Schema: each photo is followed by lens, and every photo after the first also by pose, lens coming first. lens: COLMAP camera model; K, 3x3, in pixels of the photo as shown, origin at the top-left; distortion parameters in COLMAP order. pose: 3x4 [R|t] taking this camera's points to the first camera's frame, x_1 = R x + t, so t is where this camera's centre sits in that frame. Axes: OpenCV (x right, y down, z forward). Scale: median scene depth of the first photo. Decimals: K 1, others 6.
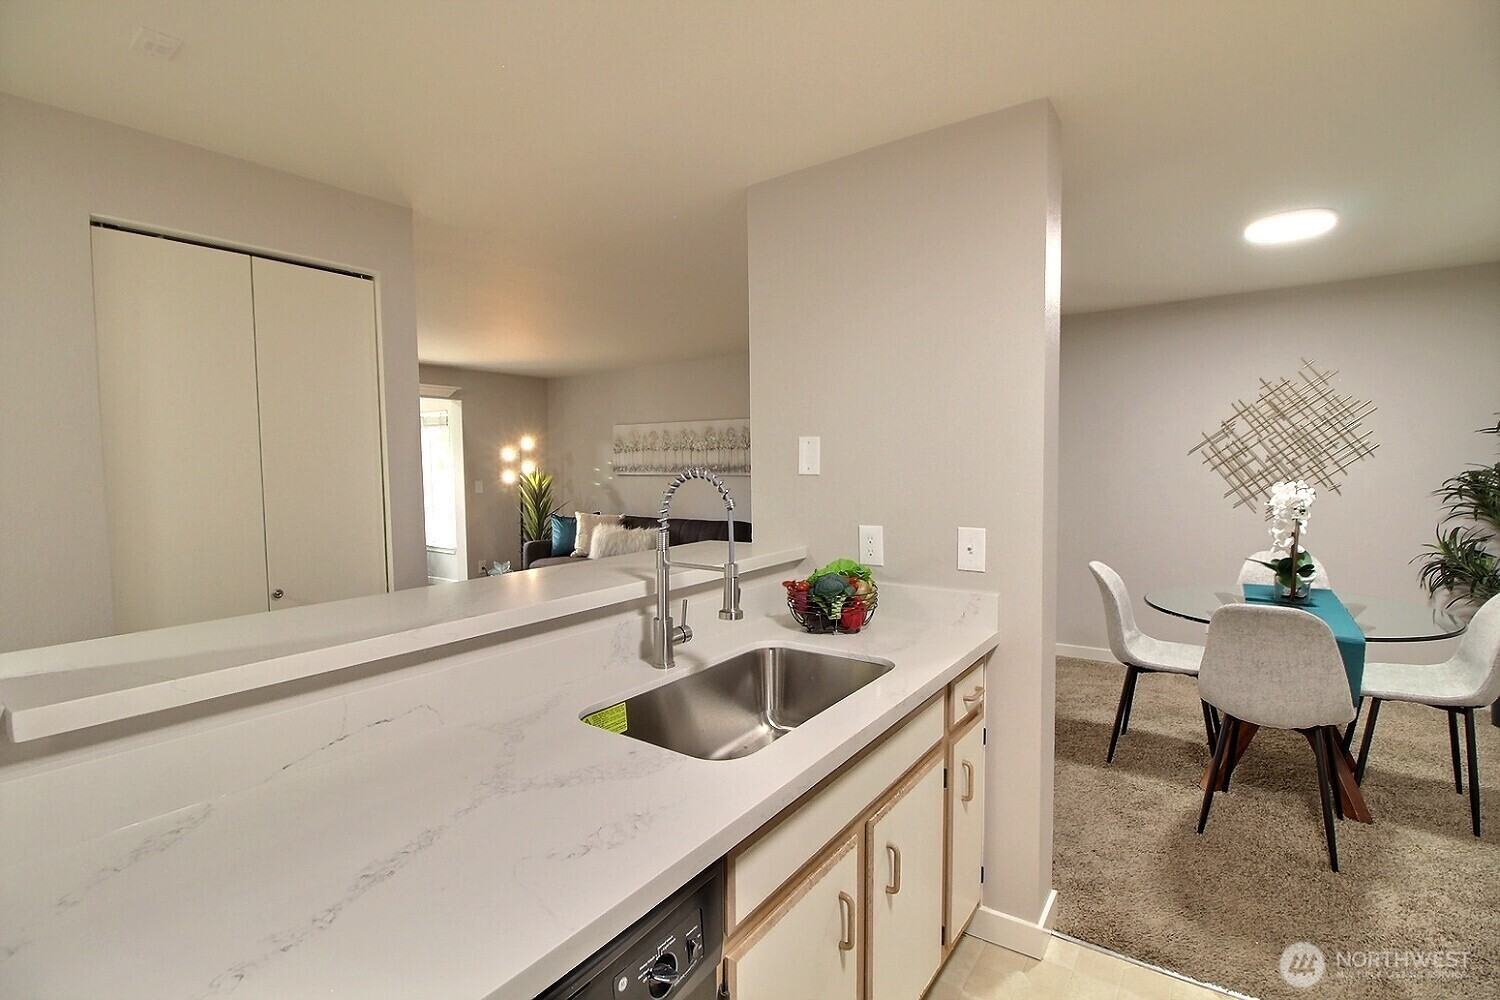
lens RADIAL K [[696.3, 0, 749.6], [0, 696.3, 485.1], [0, 0, 1]] dist [-0.000847, -0.014210]
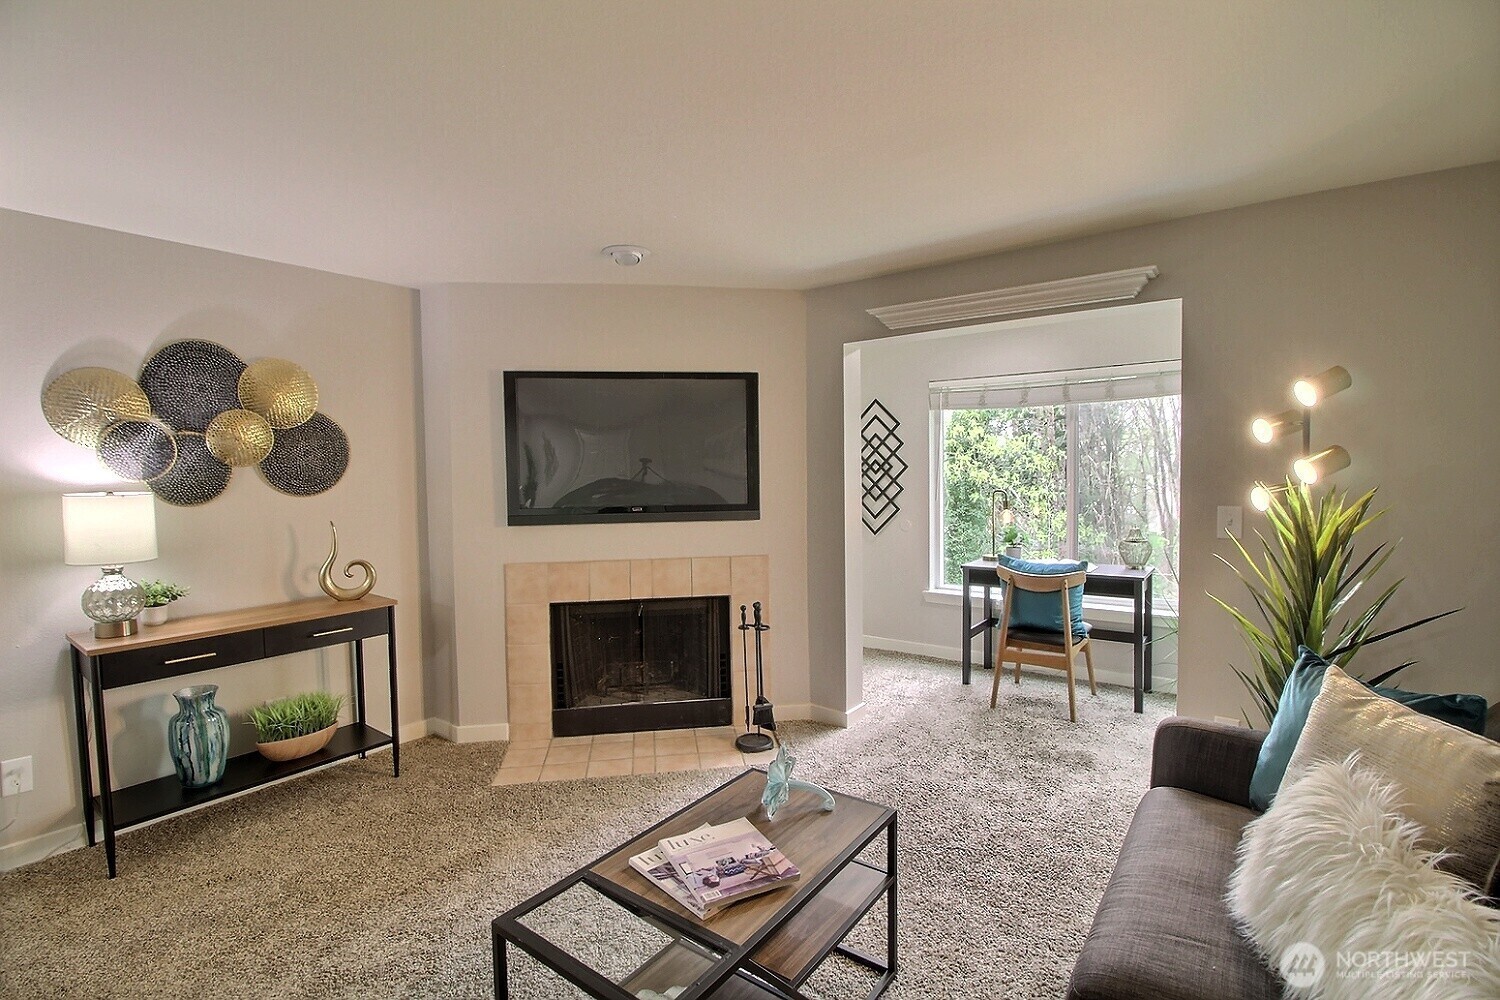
lens RADIAL K [[700.2, 0, 750.0], [0, 700.2, 500.0], [0, 0, 1]] dist [-0.000619, -0.000512]
pose [[-0.014512, 0.057285, -0.998252, -0.007594], [-0.025843, 0.998003, 0.057646, -0.024509], [0.999561, 0.026635, -0.013003, 0.761444]]
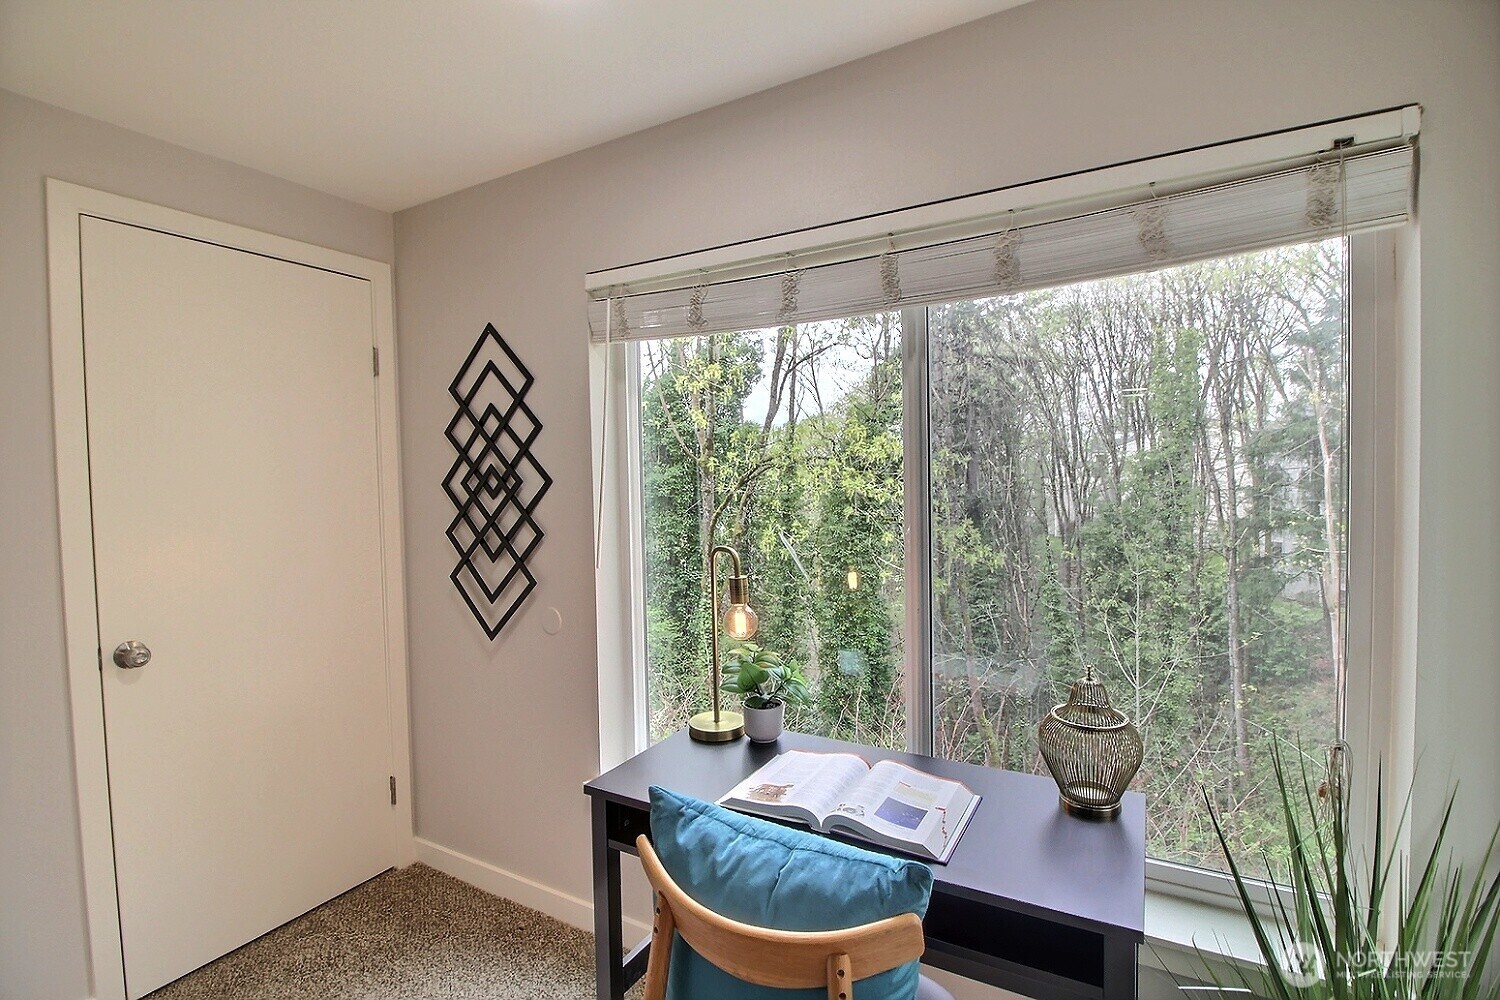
lens RADIAL K [[696.3, 0, 749.6], [0, 696.3, 485.1], [0, 0, 1]] dist [-0.000847, -0.014210]
pose [[0.102147, 0.025906, -0.994432, -0.440545], [-0.017768, 0.999549, 0.024214, -0.028735], [0.994611, 0.015196, 0.102561, 0.974779]]
